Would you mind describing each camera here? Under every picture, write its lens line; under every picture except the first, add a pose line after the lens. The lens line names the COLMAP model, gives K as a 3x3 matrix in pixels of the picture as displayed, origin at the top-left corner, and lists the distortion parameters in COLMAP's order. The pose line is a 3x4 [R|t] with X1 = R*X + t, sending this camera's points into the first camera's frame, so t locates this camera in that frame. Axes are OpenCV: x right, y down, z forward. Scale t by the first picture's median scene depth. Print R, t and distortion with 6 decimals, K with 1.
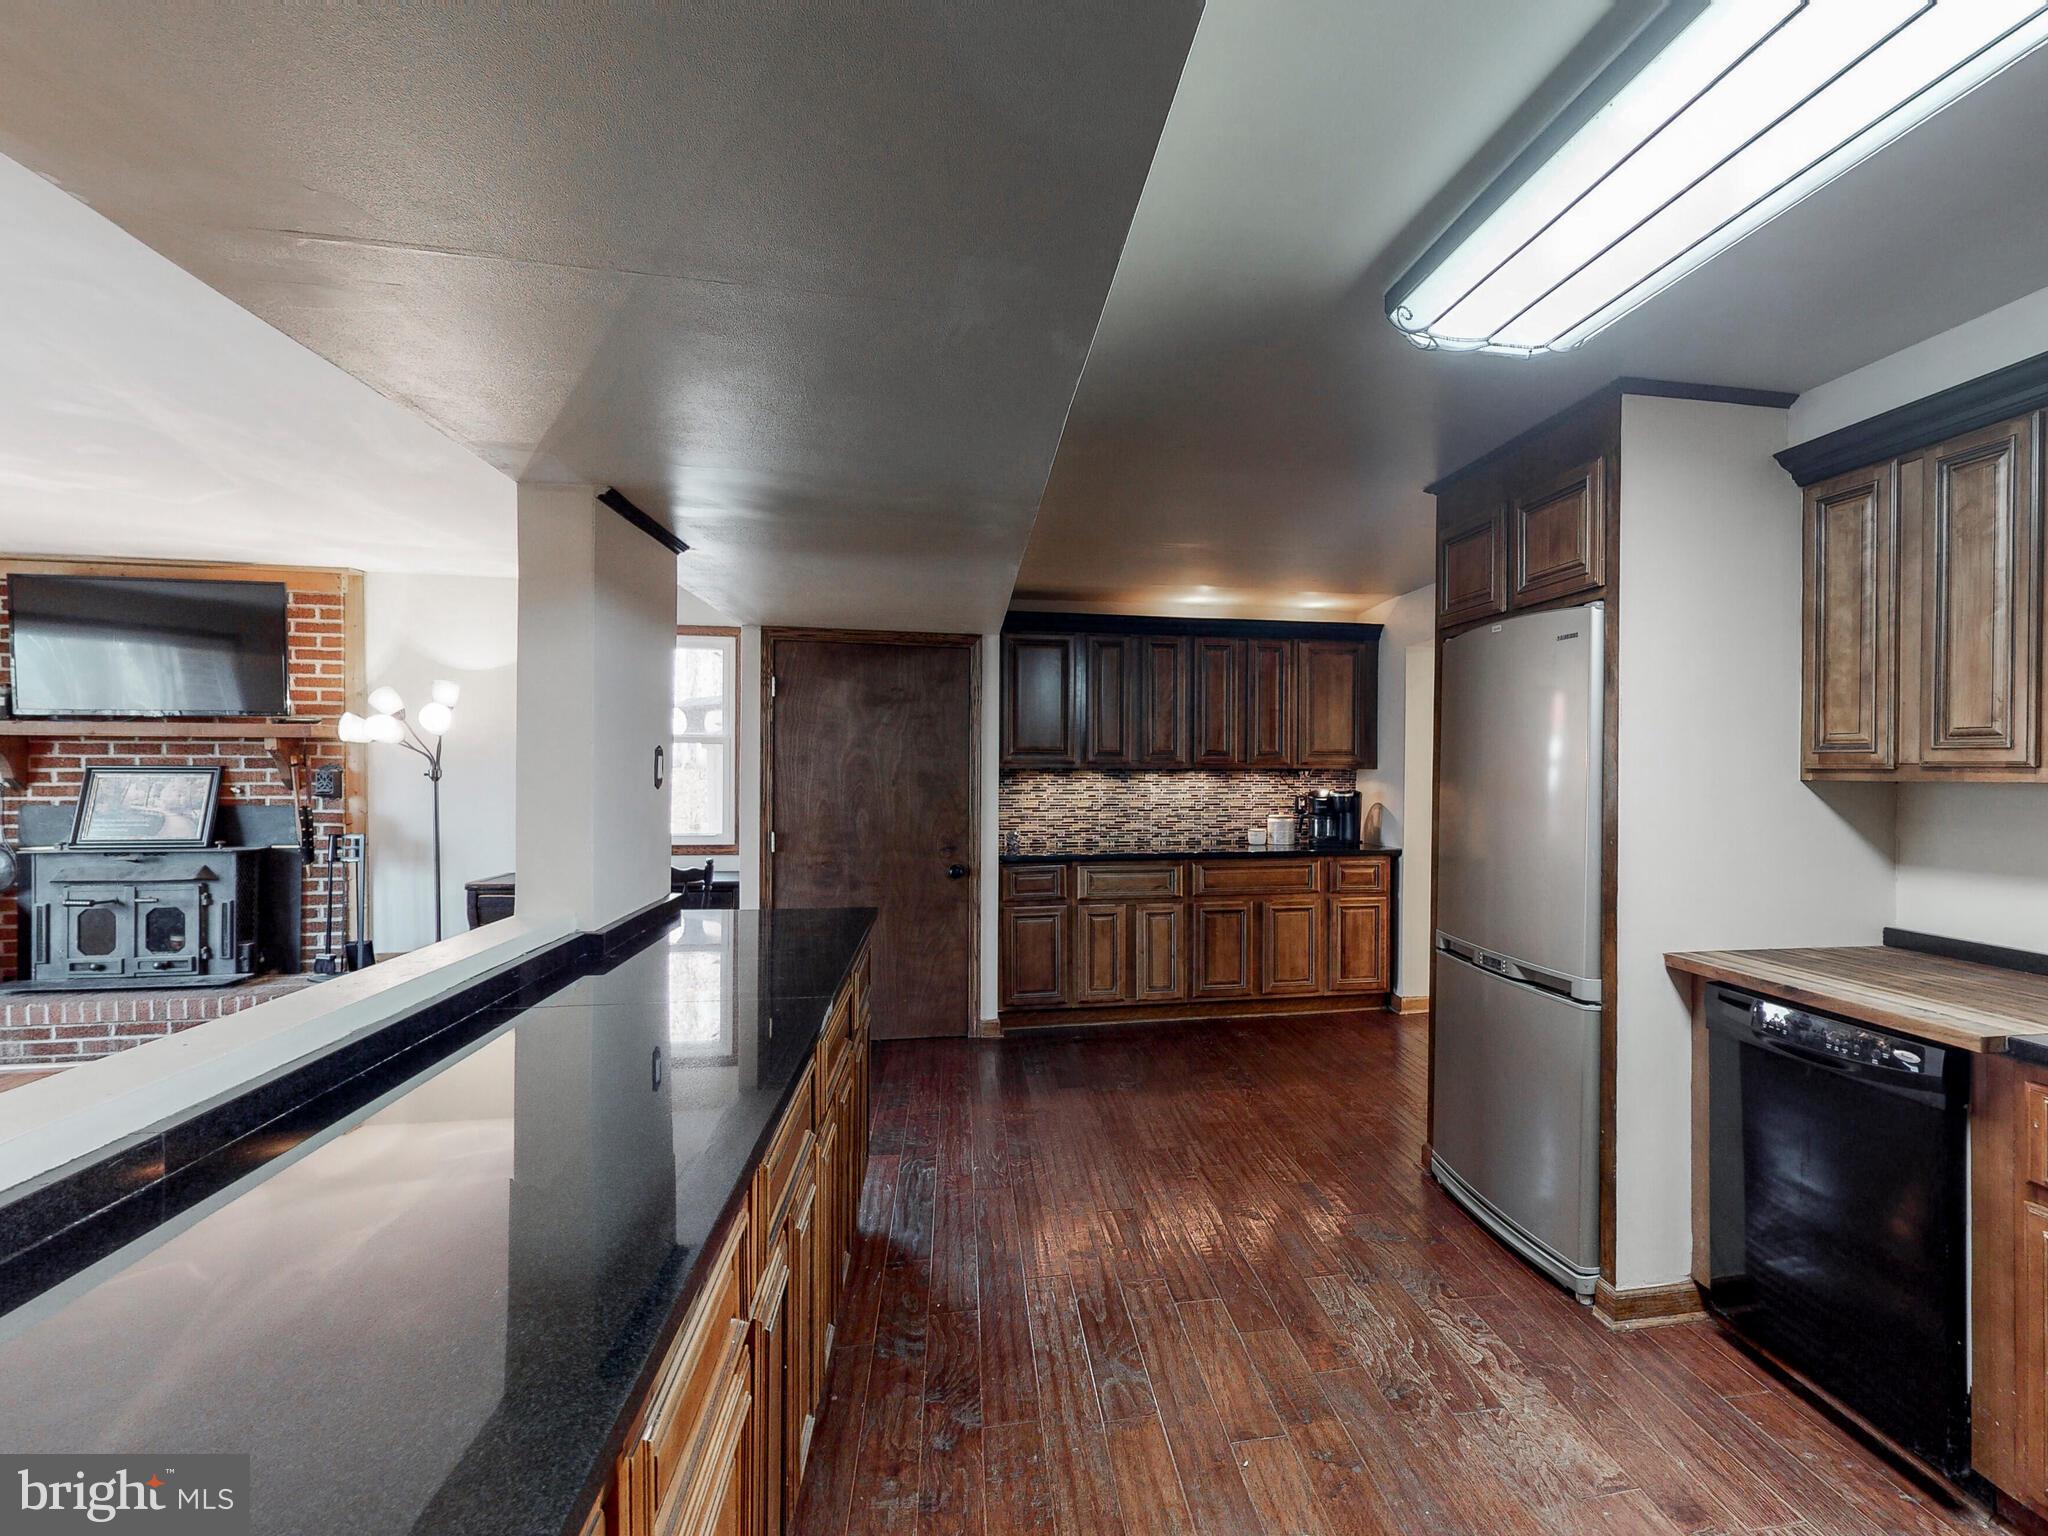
lens RADIAL K [[1002.8, 0, 1149.7], [0, 1002.8, 770.3], [0, 0, 1]] dist [0.002362, 0.000235]
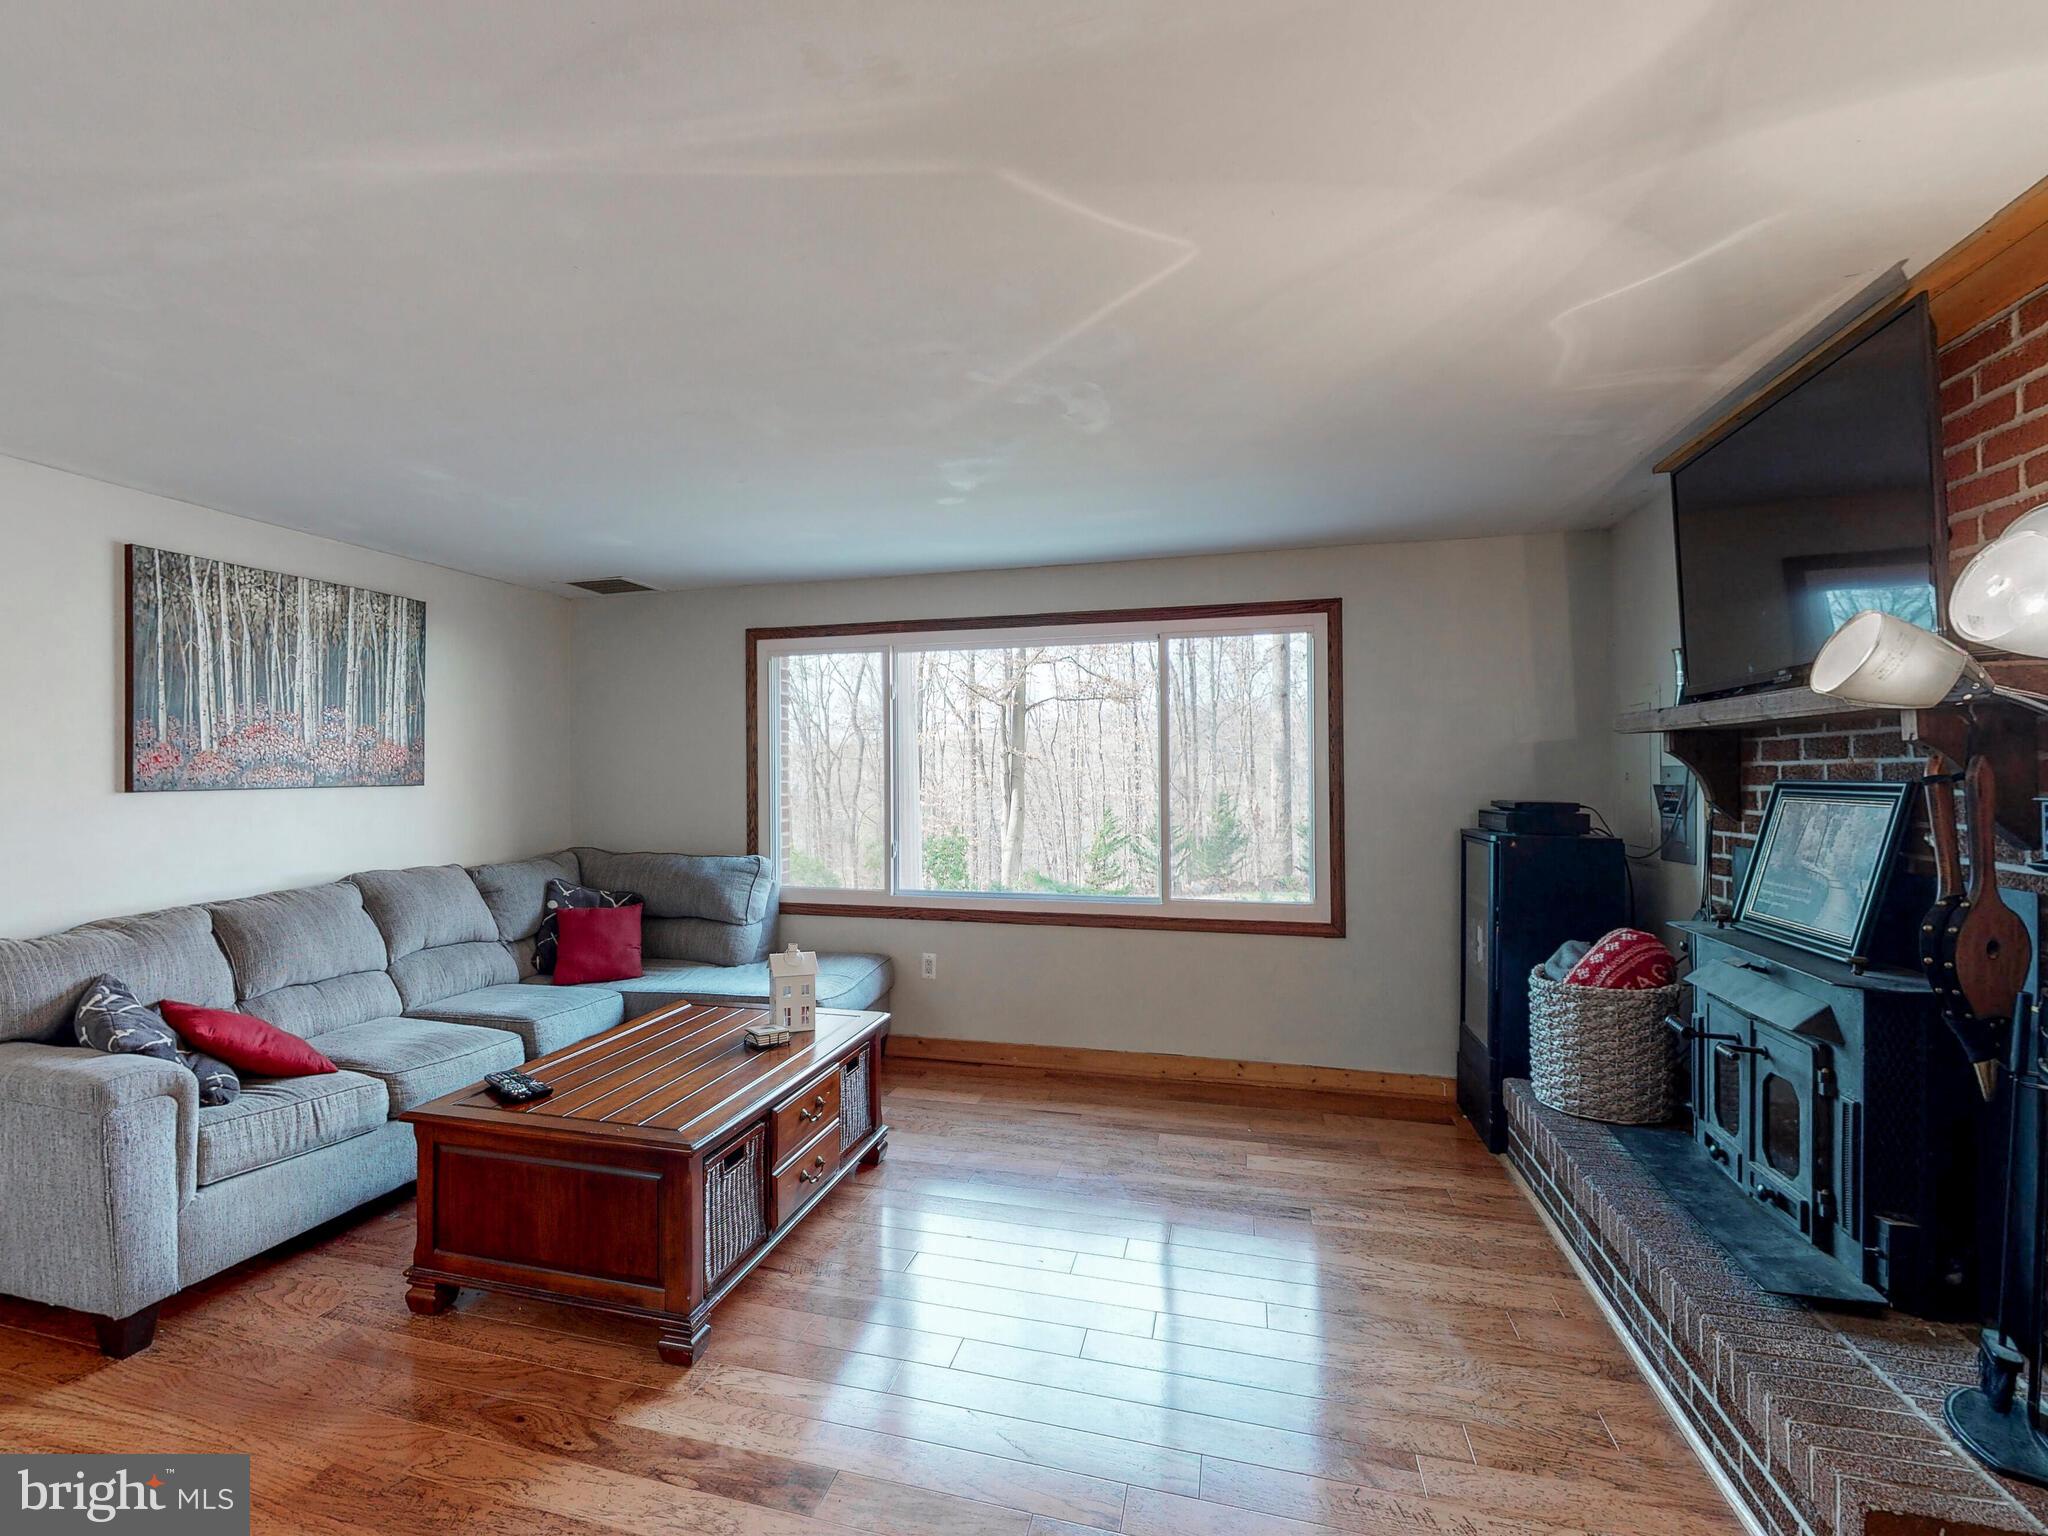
lens RADIAL K [[1009.7, 0, 927.1], [0, 1009.7, 770.4], [0, 0, 1]] dist [0.004080, -0.000548]
pose [[-0.484099, -0.005381, -0.874997, -0.352604], [-0.002557, 0.999986, -0.004736, -0.006383], [0.875010, -0.000055, -0.484106, 0.863638]]
